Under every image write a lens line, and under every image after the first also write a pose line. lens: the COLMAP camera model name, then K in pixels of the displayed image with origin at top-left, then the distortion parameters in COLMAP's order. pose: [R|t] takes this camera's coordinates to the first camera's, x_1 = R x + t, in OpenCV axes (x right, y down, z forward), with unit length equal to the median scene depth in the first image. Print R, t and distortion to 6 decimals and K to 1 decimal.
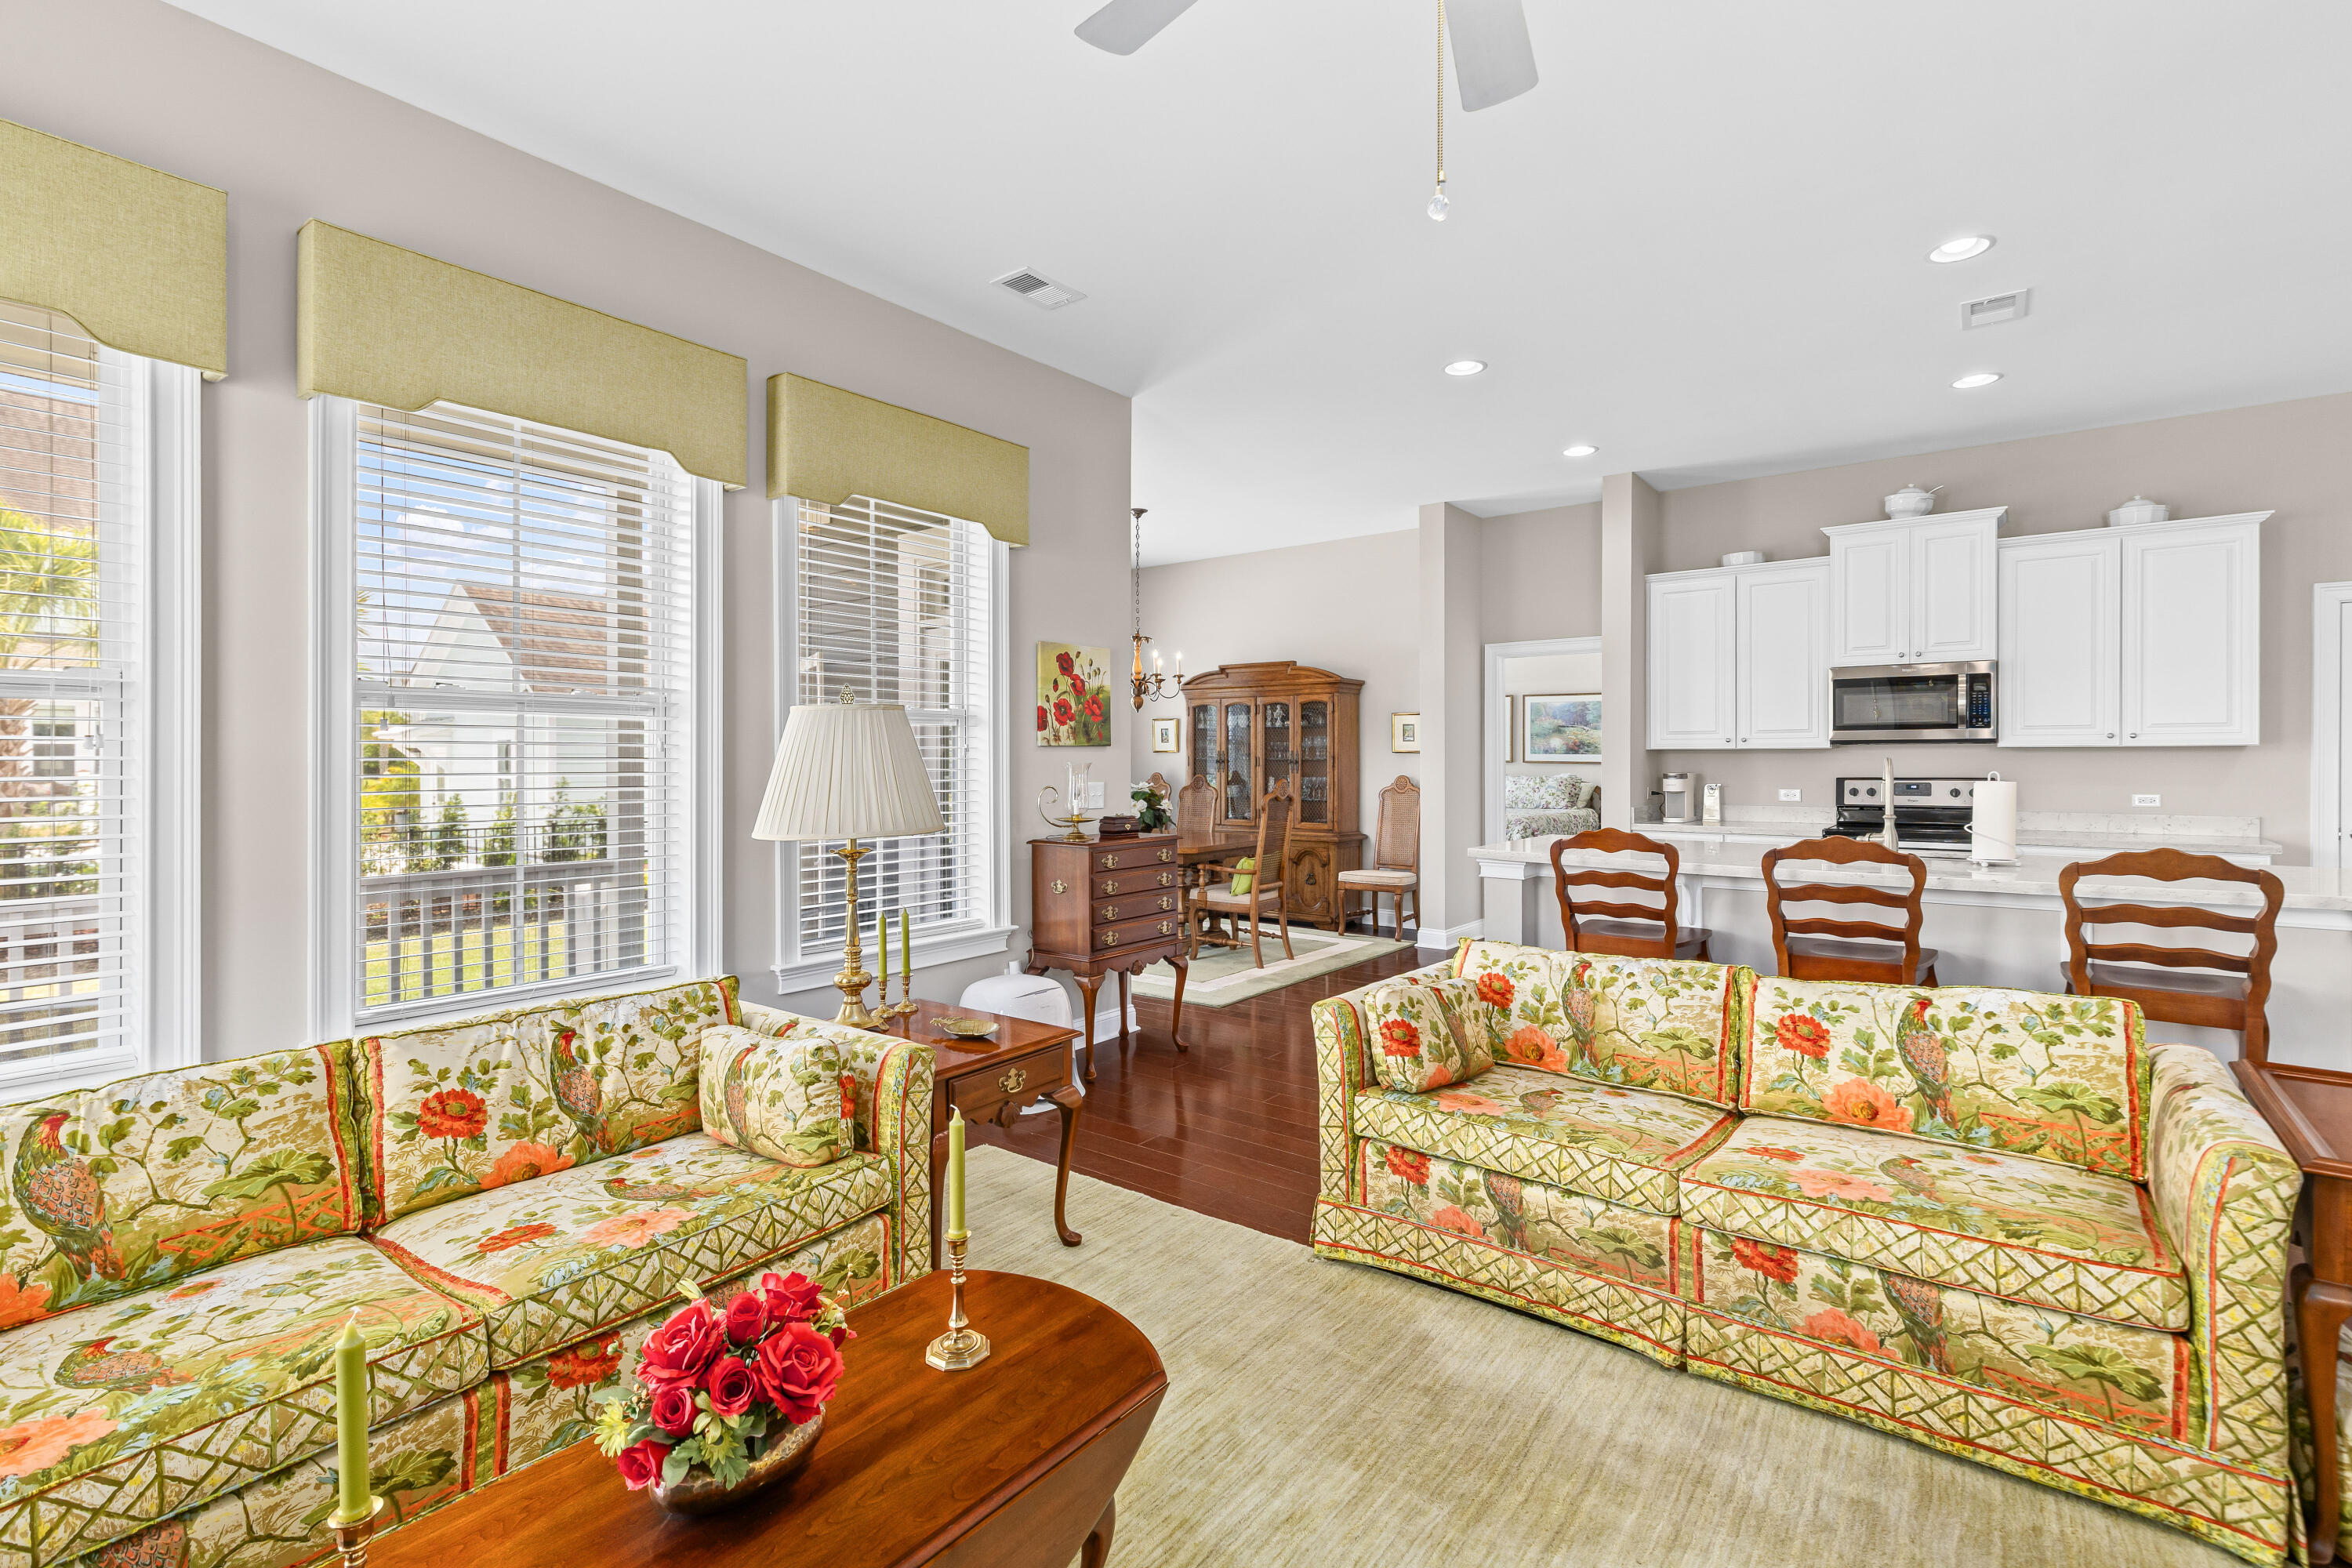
lens RADIAL K [[1058.9, 0, 1179.7], [0, 1058.9, 768.7], [0, 0, 1]] dist [0.009189, -0.000412]
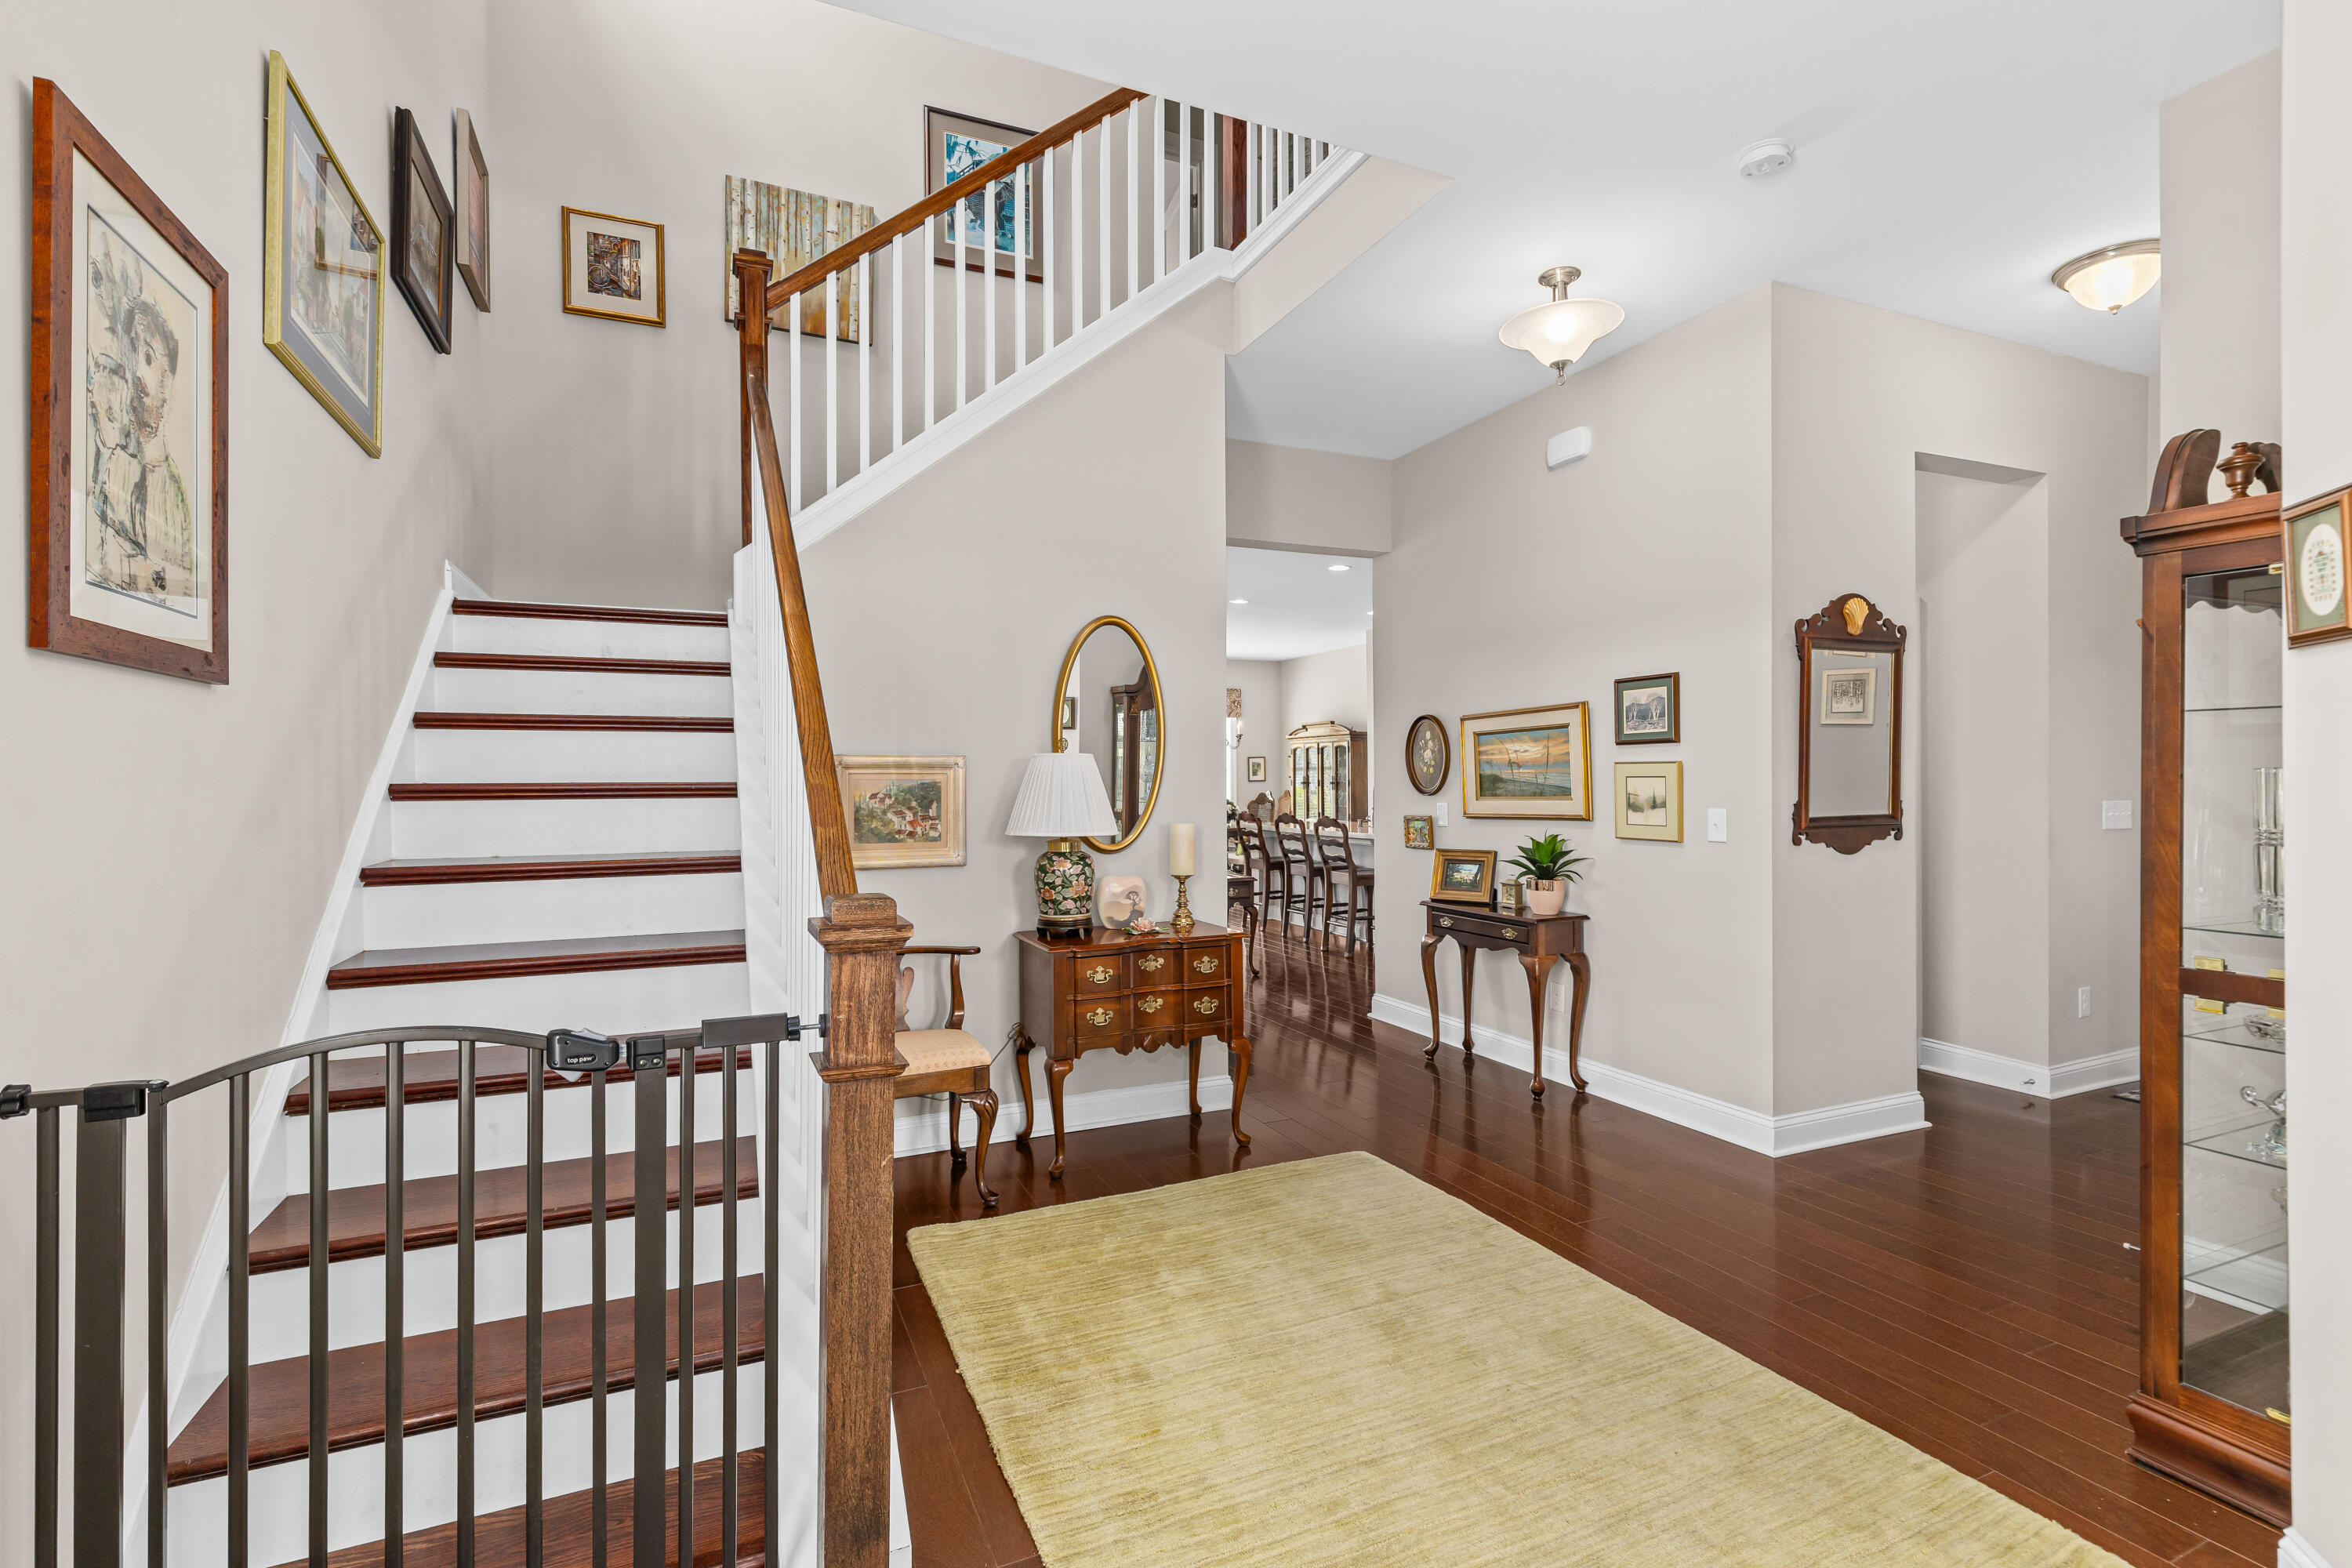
lens RADIAL K [[1058.9, 0, 1179.7], [0, 1058.9, 768.7], [0, 0, 1]] dist [0.009189, -0.000412]
pose [[0.878688, -0.009126, -0.477310, 0.980113], [0.000206, 0.999824, -0.018738, 0.004131], [0.477397, 0.016366, 0.878535, -0.781413]]
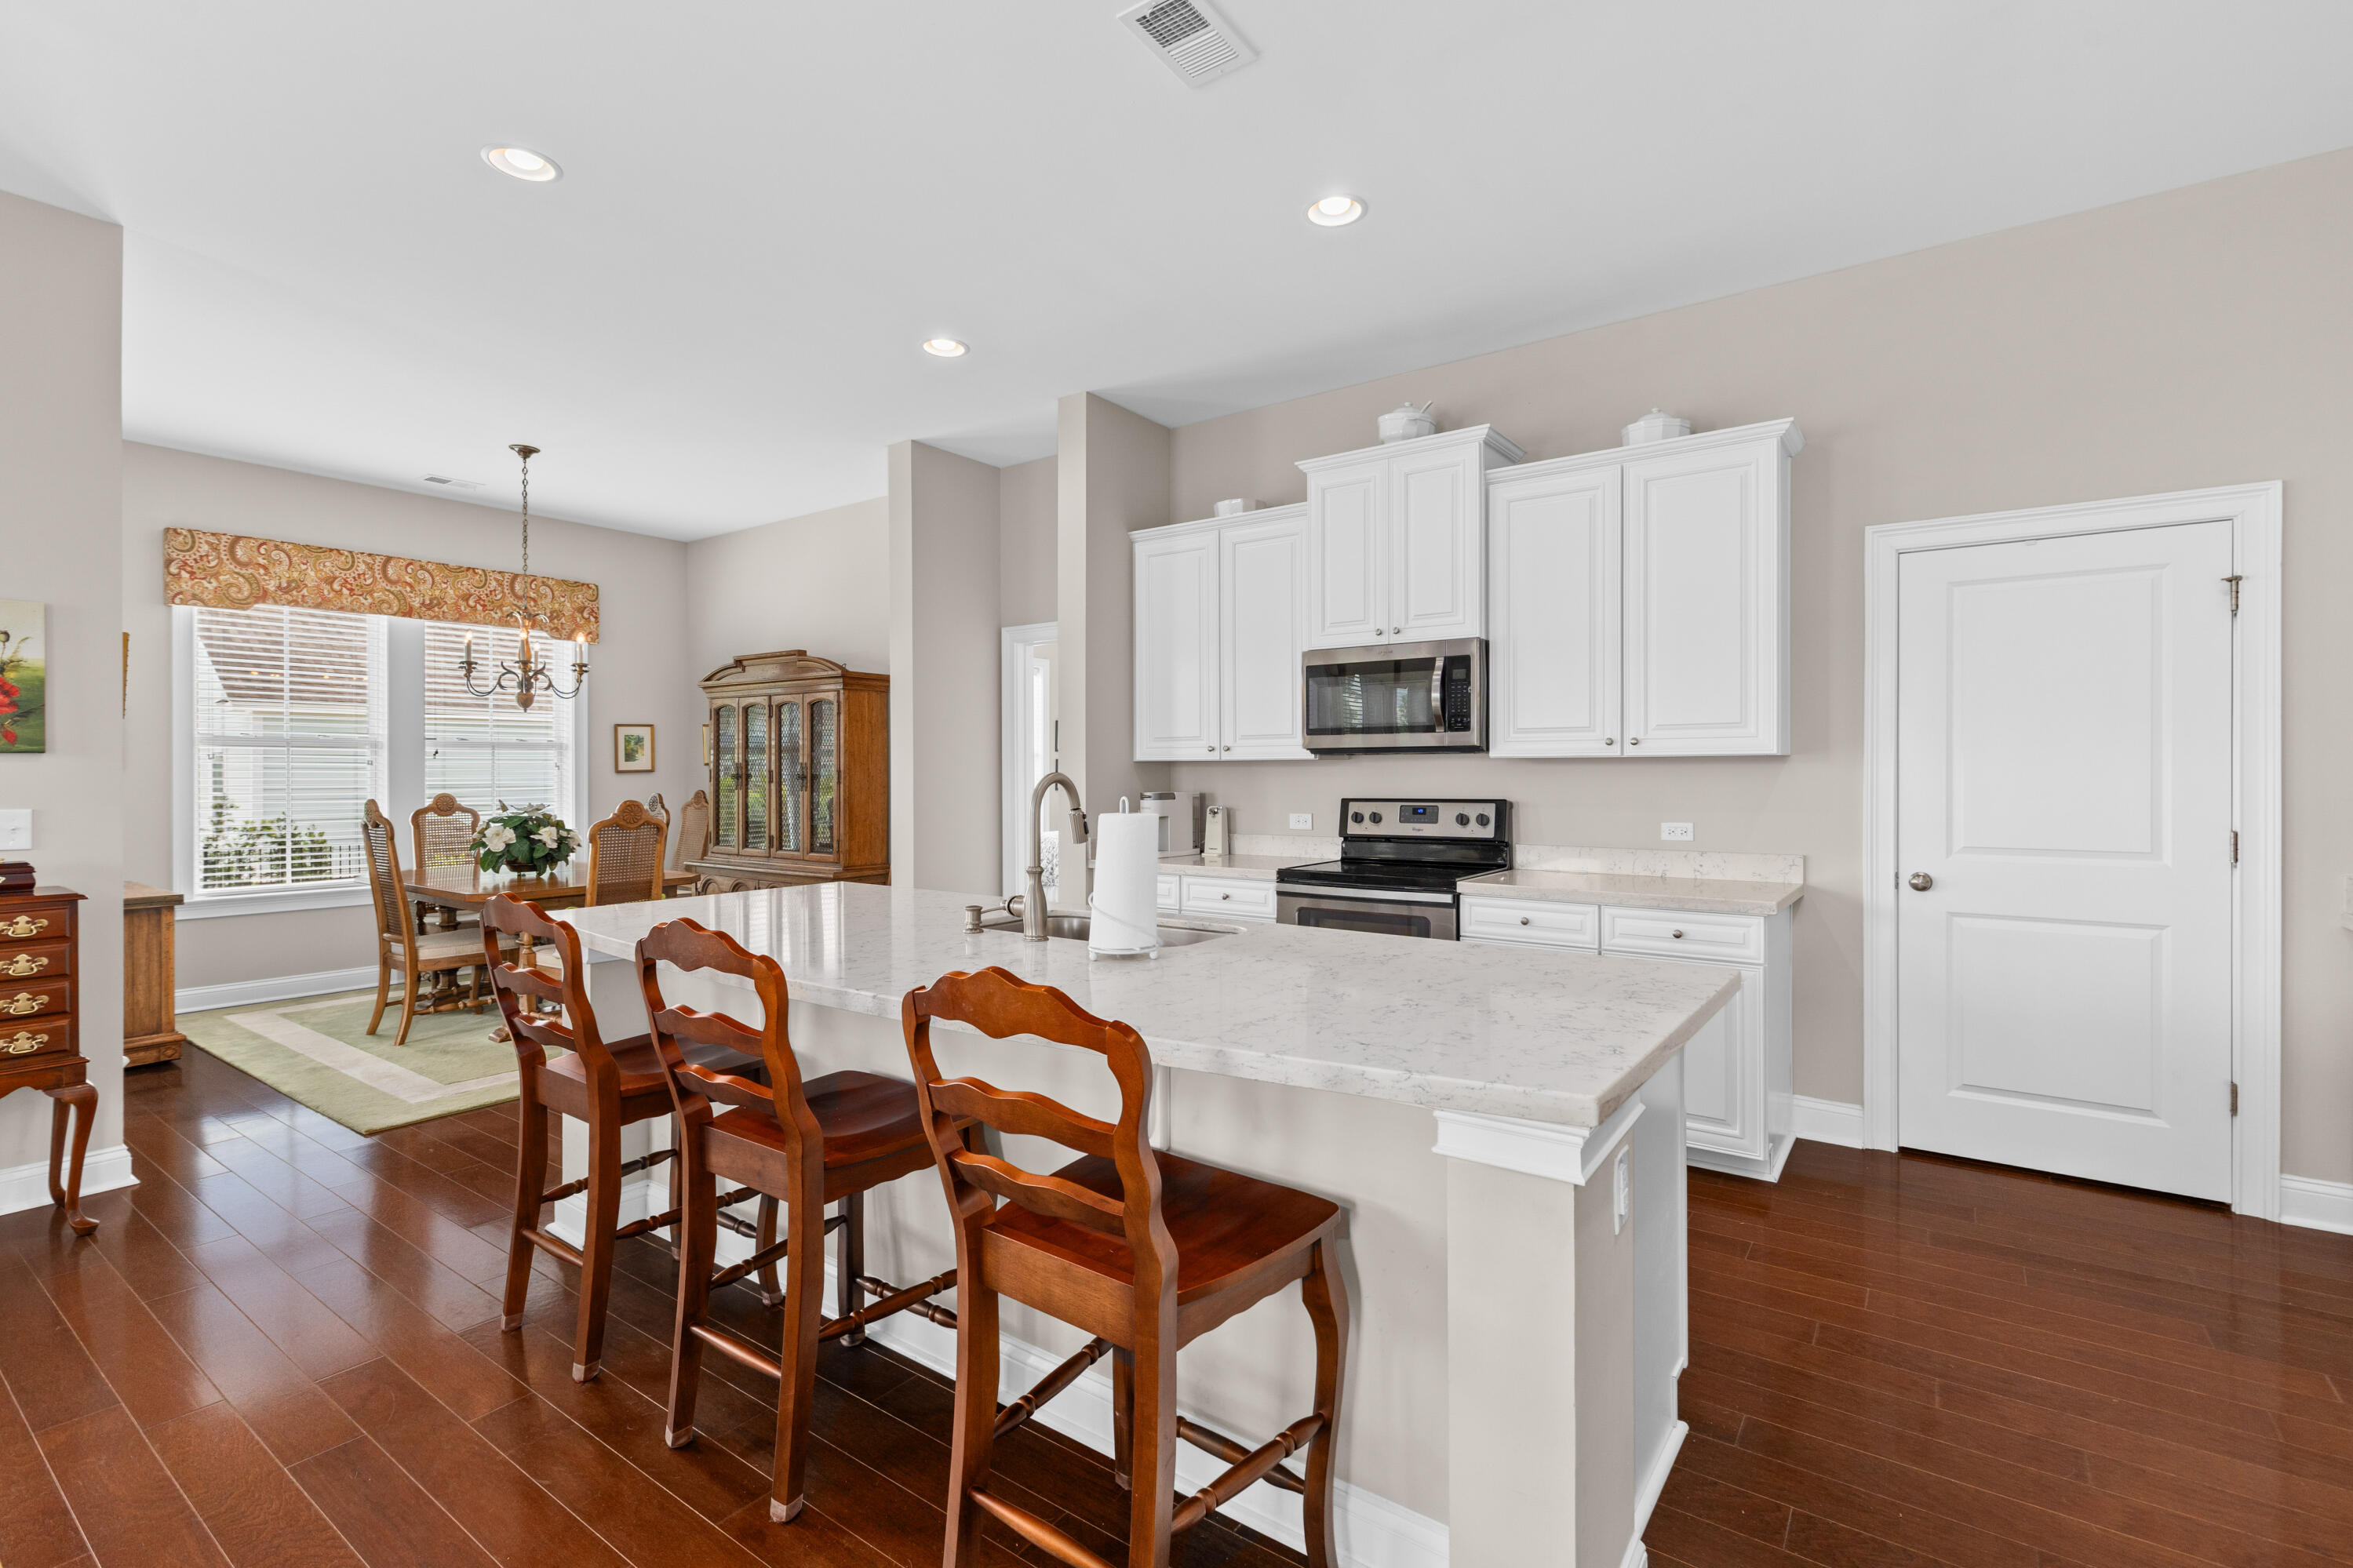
lens RADIAL K [[1053.7, 0, 1177.4], [0, 1053.7, 778.6], [0, 0, 1]] dist [0.001961, -0.000546]
pose [[0.999602, 0.001179, 0.028201, 0.532416], [-0.001110, 0.999996, -0.002448, -0.004108], [-0.028204, 0.002416, 0.999599, 0.288570]]
